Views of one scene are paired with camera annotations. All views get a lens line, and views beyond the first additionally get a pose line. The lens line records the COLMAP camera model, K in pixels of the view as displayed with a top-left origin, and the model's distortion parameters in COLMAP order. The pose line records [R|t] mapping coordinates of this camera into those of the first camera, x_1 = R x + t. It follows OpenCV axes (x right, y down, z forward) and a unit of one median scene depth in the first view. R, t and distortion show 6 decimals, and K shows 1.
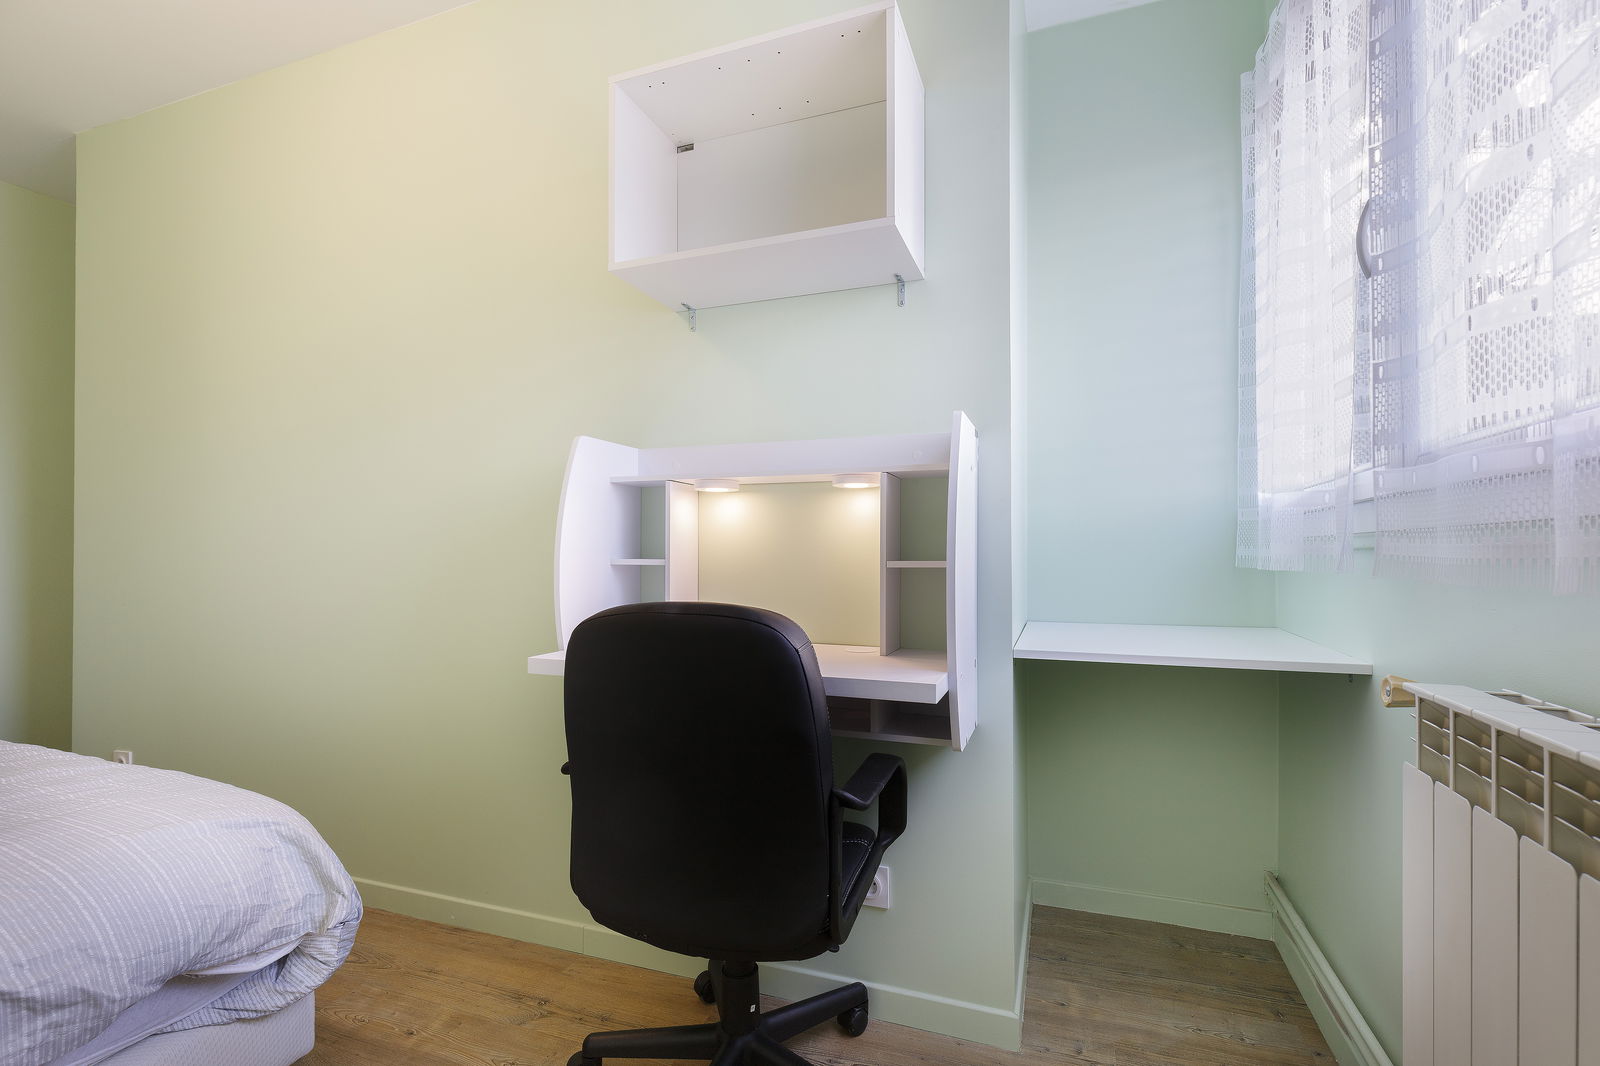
lens RADIAL K [[714.4, 0, 803.0], [0, 714.4, 556.1], [0, 0, 1]] dist [0.001209, -0.000008]
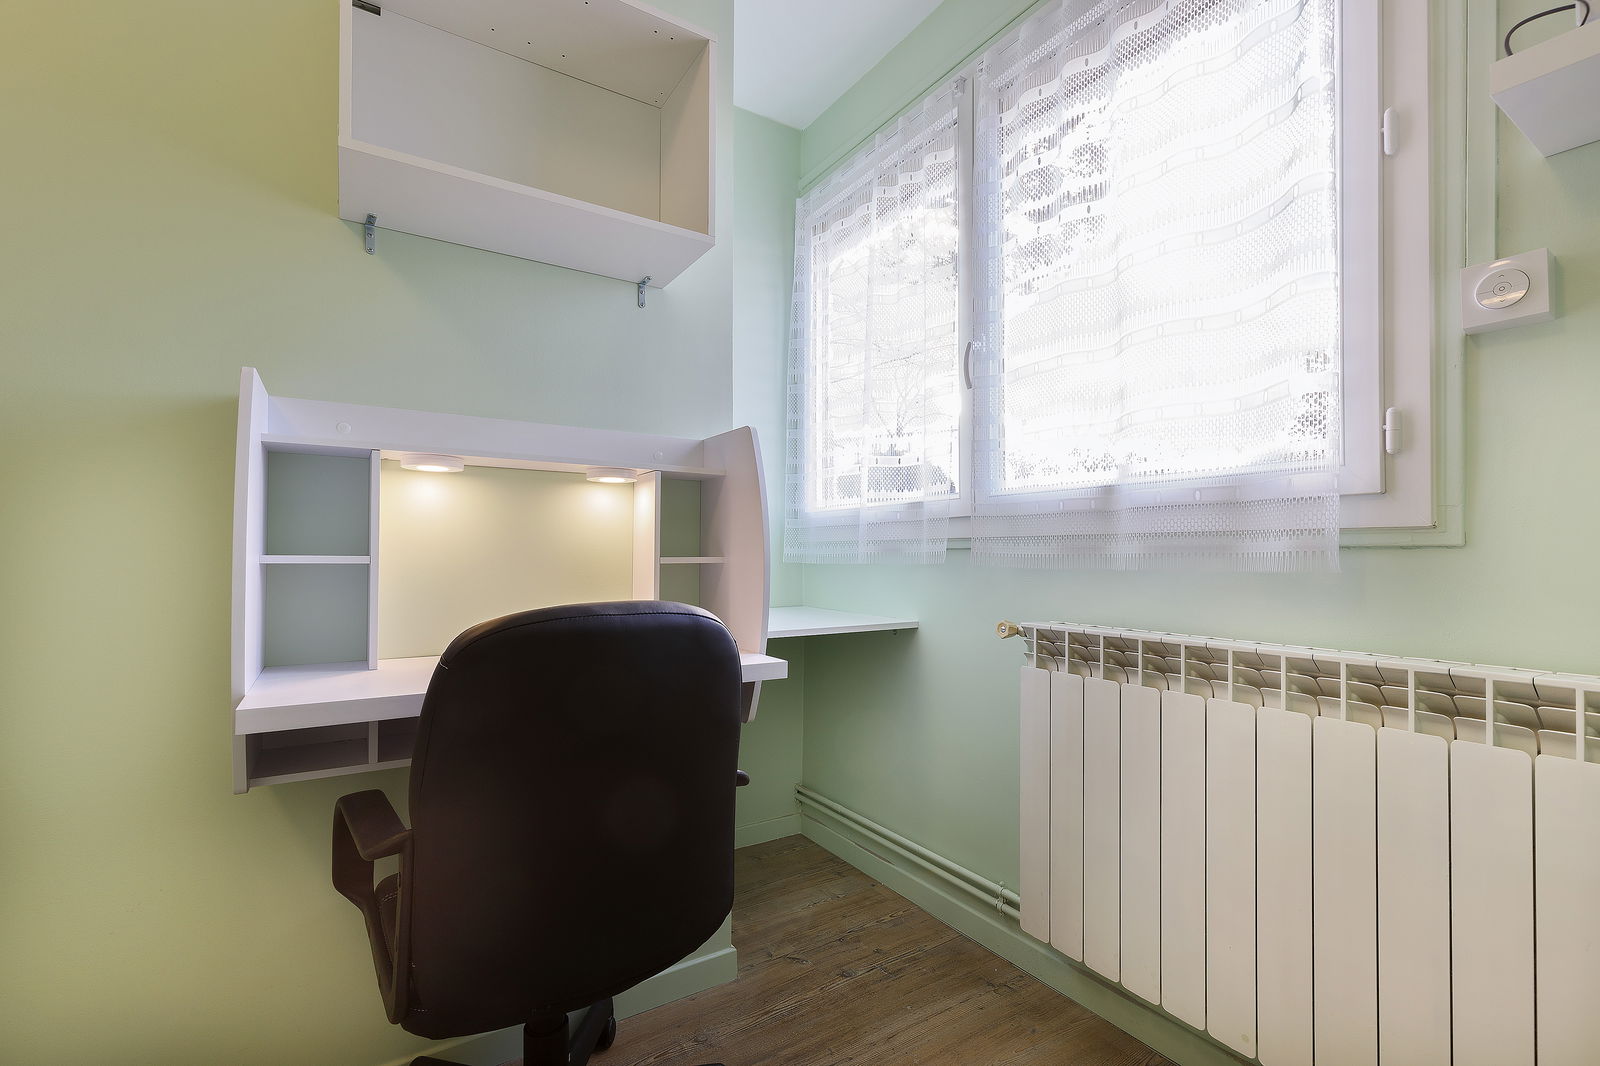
lens RADIAL K [[717.7, 0, 799.3], [0, 717.7, 547.7], [0, 0, 1]] dist [-0.002606, -0.000710]
pose [[0.604280, 0.008565, 0.796726, -0.518796], [-0.005266, 0.999963, -0.006756, -0.000919], [-0.796755, -0.000113, 0.604303, 0.193108]]
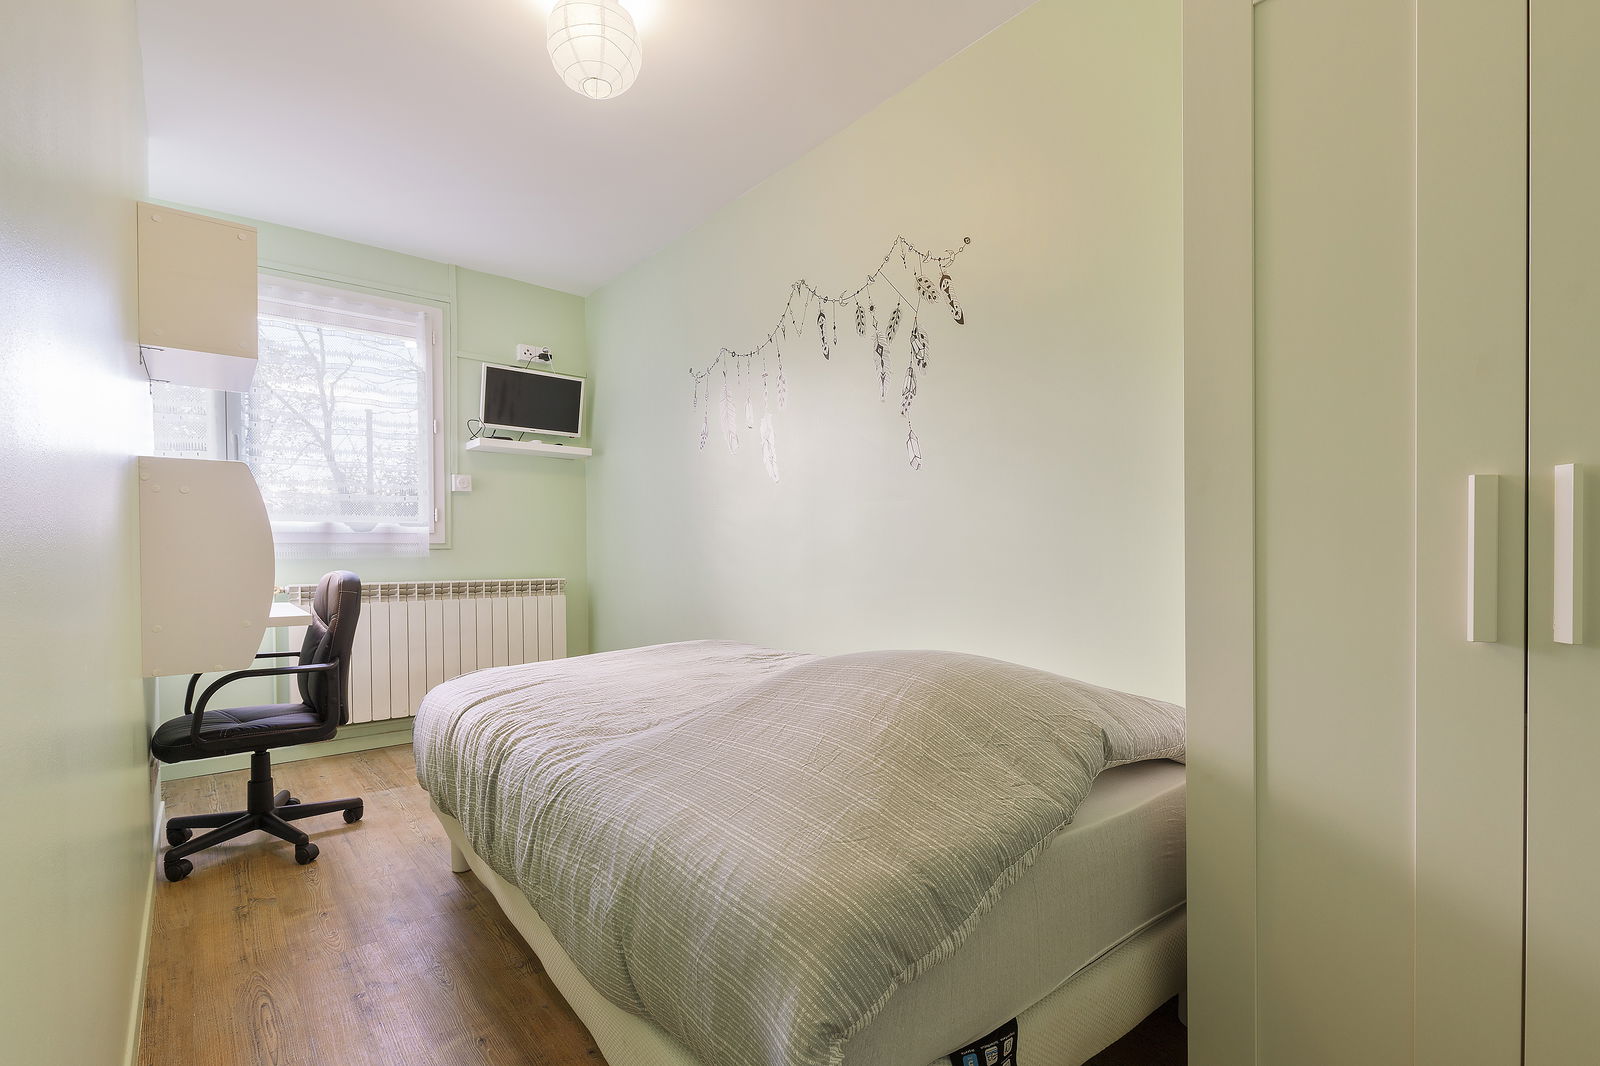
lens RADIAL K [[717.7, 0, 799.3], [0, 717.7, 547.7], [0, 0, 1]] dist [-0.002606, -0.000710]
pose [[-0.853110, -0.000669, 0.521730, -1.815259], [-0.002790, 0.999991, -0.003280, -0.009338], [-0.521723, -0.004254, -0.853104, 1.492724]]
